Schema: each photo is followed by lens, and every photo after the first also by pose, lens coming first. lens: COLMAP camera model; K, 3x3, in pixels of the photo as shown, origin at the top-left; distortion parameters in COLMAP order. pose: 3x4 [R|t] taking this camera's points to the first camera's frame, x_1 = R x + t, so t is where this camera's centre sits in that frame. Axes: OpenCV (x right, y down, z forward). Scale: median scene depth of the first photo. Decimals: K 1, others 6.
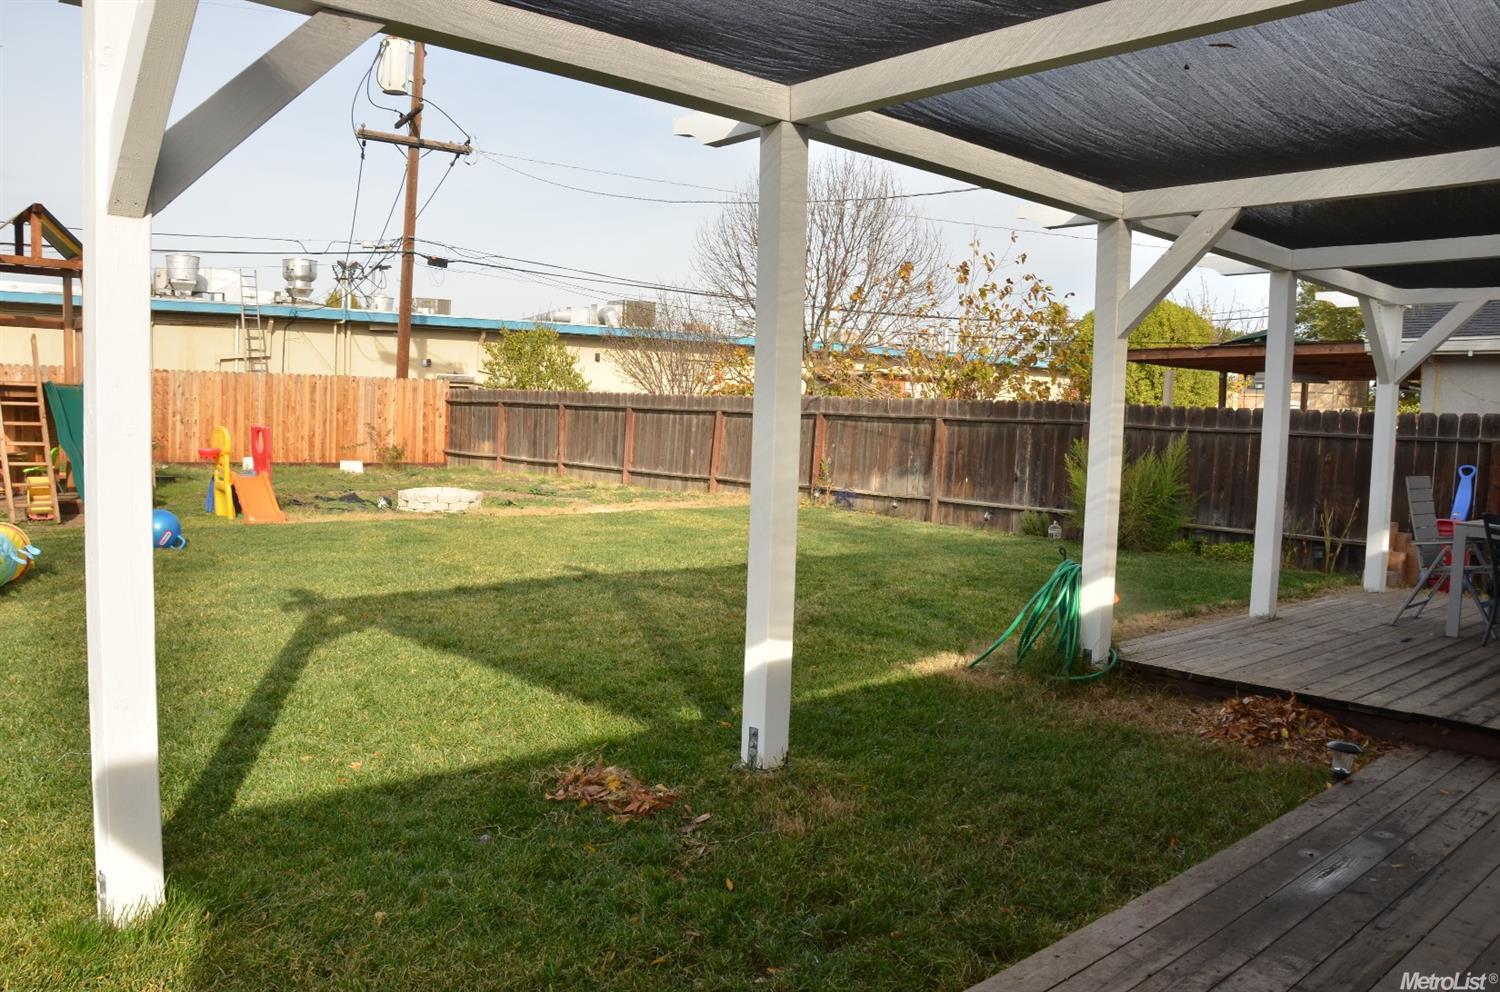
lens RADIAL K [[1177.3, 0, 736.3], [0, 1177.3, 514.0], [0, 0, 1]] dist [-0.161373, 0.122251]
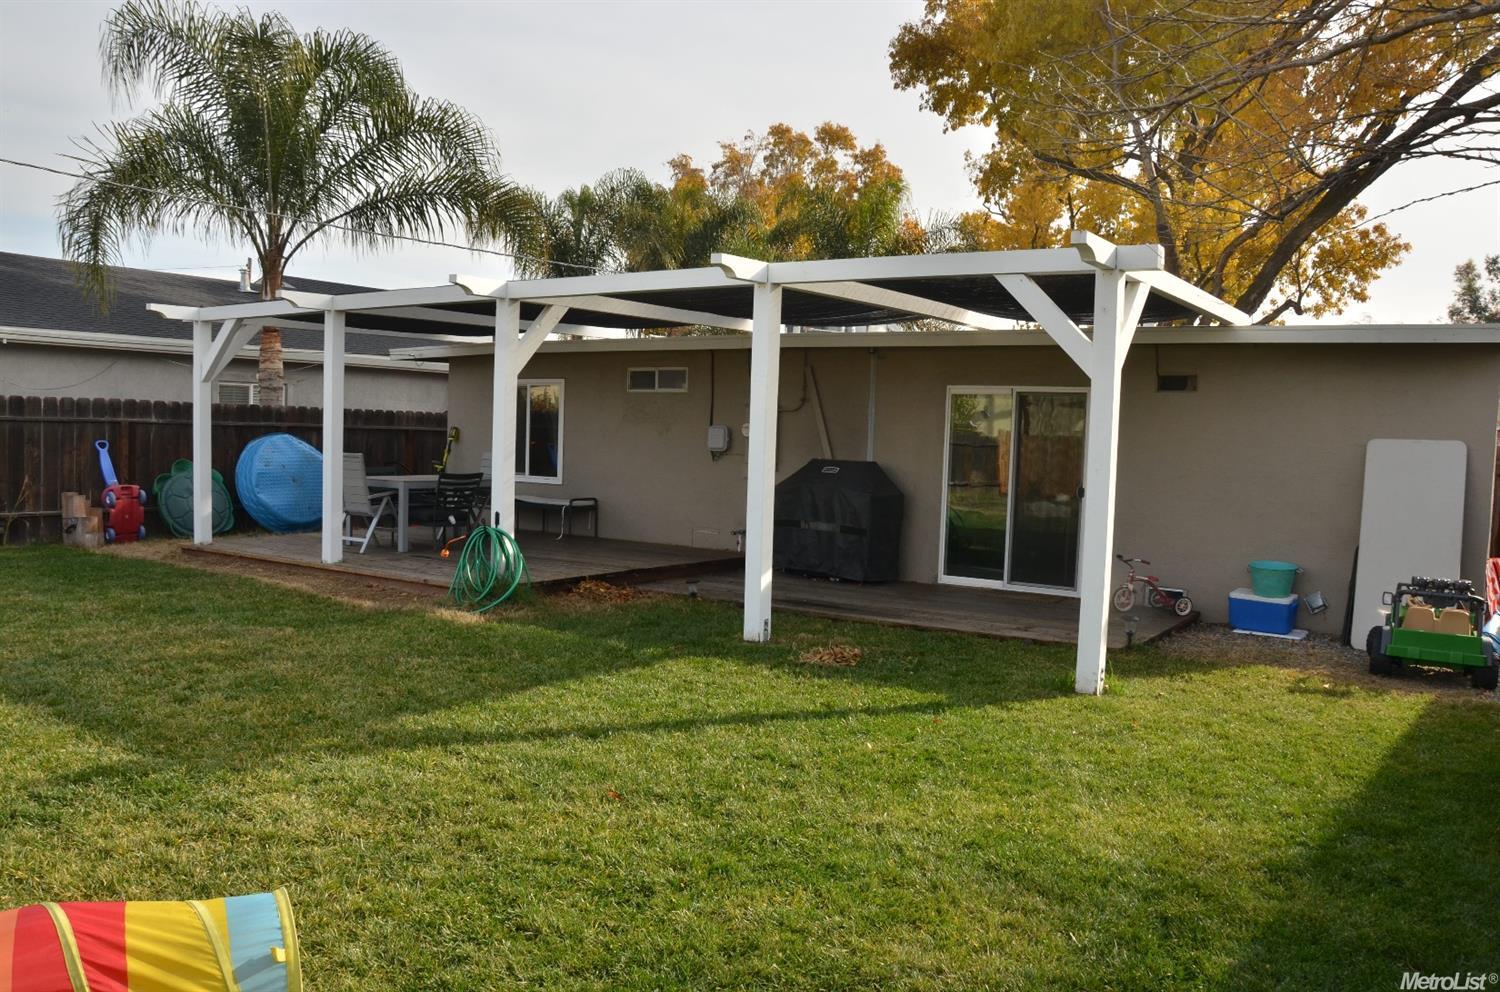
lens RADIAL K [[1177.3, 0, 736.3], [0, 1177.3, 514.0], [0, 0, 1]] dist [-0.161373, 0.122251]
pose [[-0.248009, -0.102762, 0.963292, -0.682119], [0.042903, 0.992217, 0.116894, -0.073079], [-0.967807, 0.070319, -0.241670, 0.583041]]
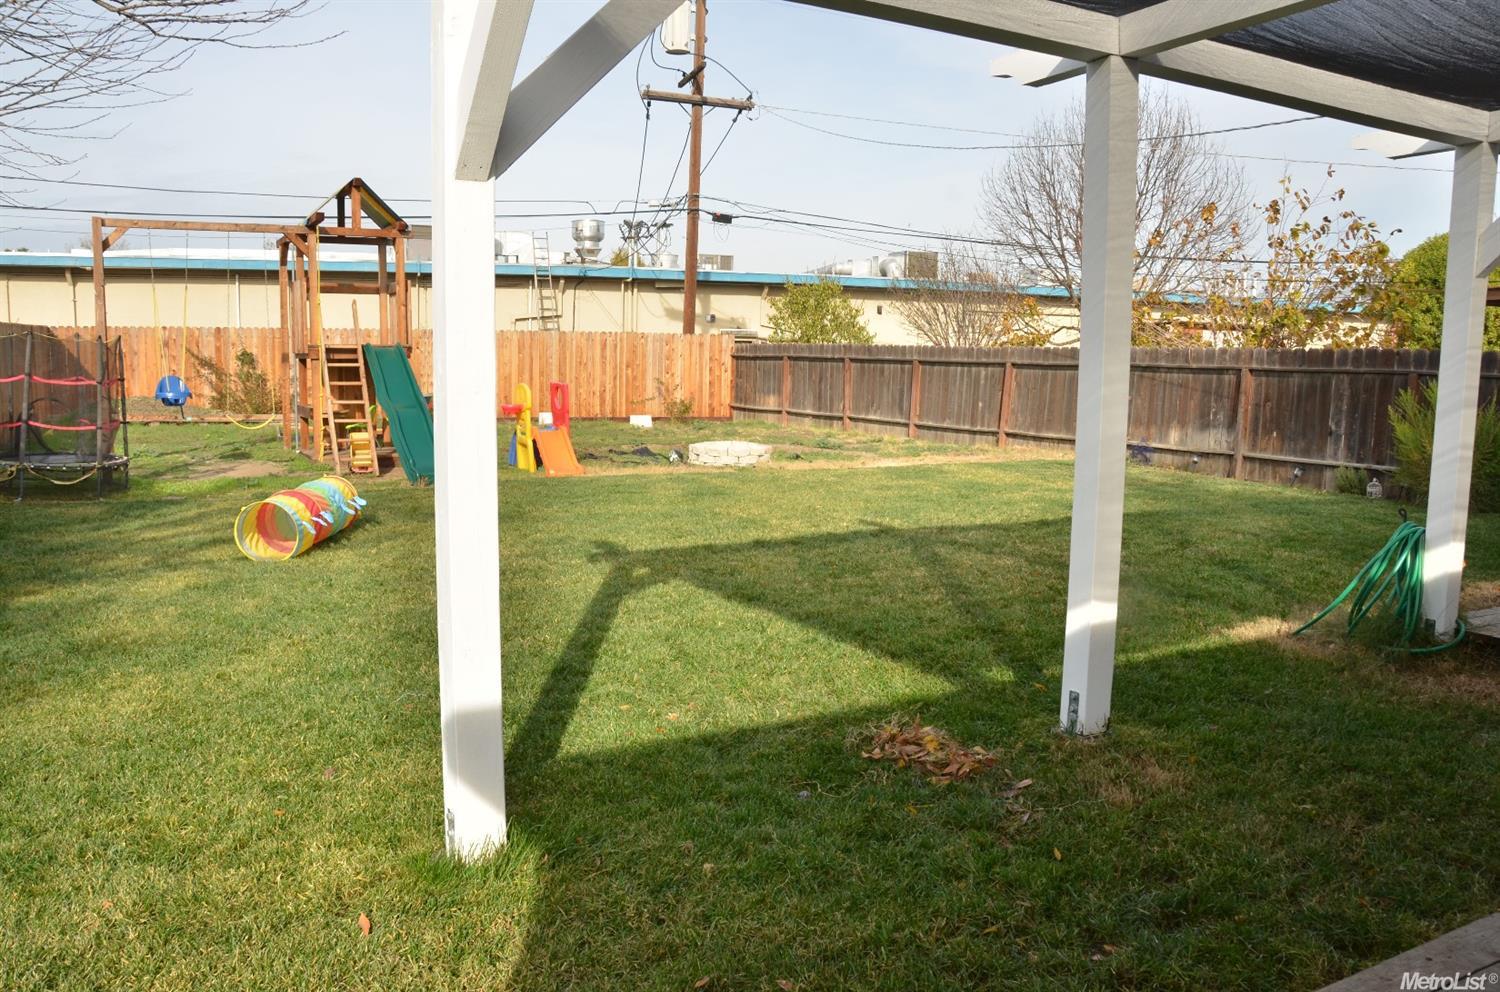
lens RADIAL K [[1177.3, 0, 736.3], [0, 1177.3, 514.0], [0, 0, 1]] dist [-0.161373, 0.122251]
pose [[0.973253, 0.011334, -0.229456, -0.017687], [-0.002180, 0.999193, 0.040109, -0.000782], [0.229725, -0.038536, 0.972492, 0.005705]]
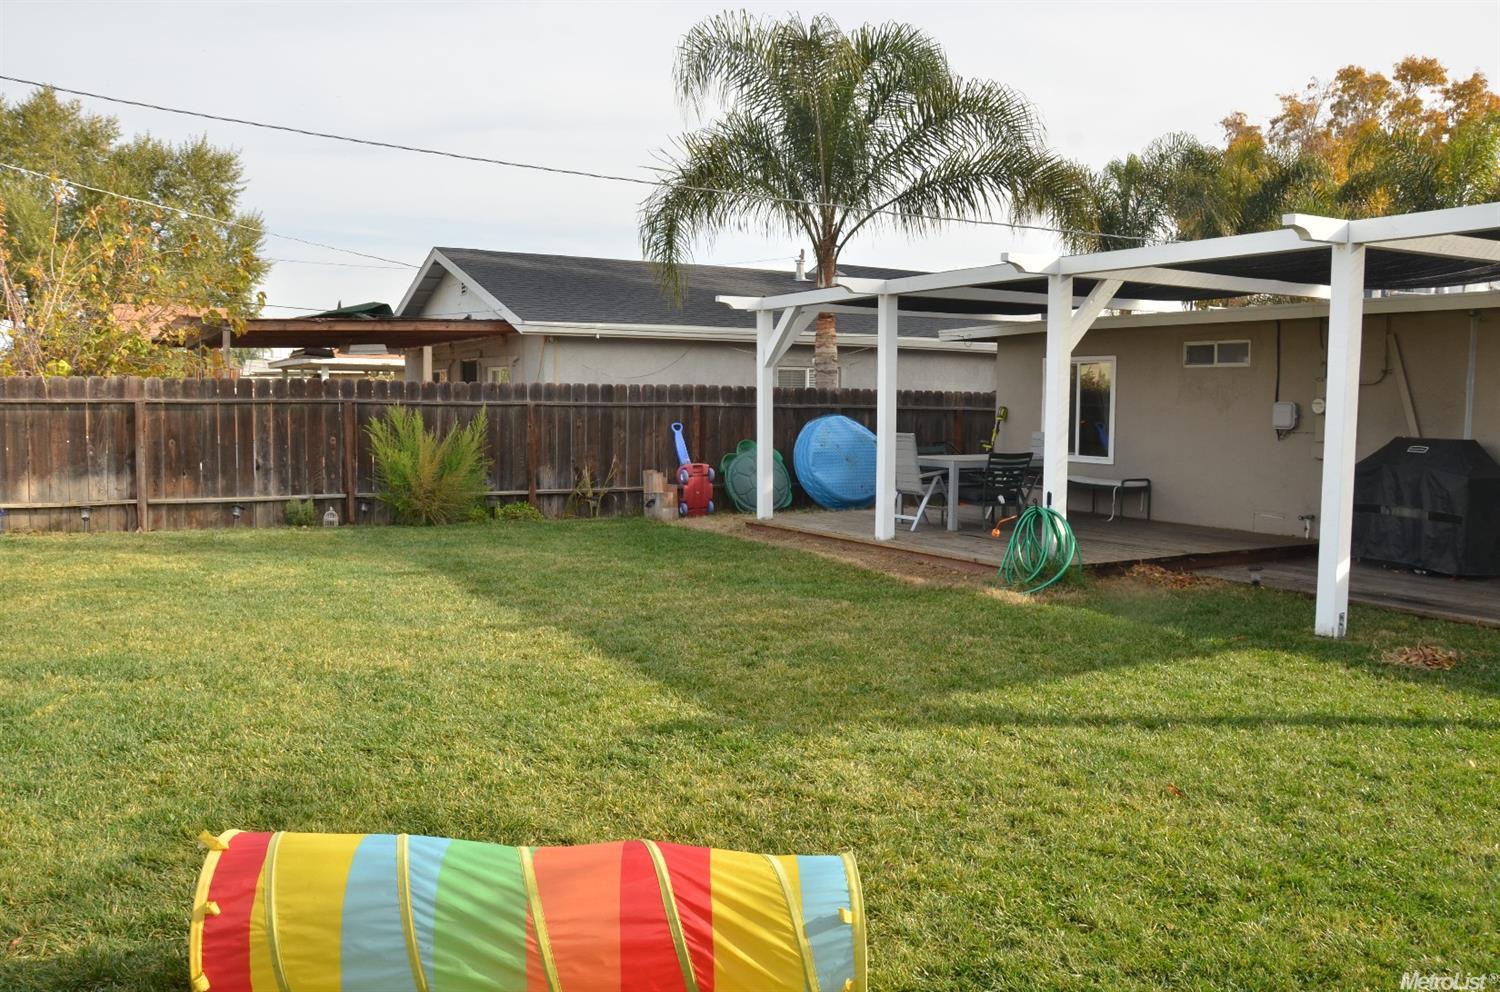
lens RADIAL K [[1177.3, 0, 736.3], [0, 1177.3, 514.0], [0, 0, 1]] dist [-0.161373, 0.122251]
pose [[0.203738, -0.119837, 0.971663, -0.679419], [0.079733, 0.991214, 0.105530, -0.073014], [-0.975773, 0.055973, 0.211503, 0.587572]]
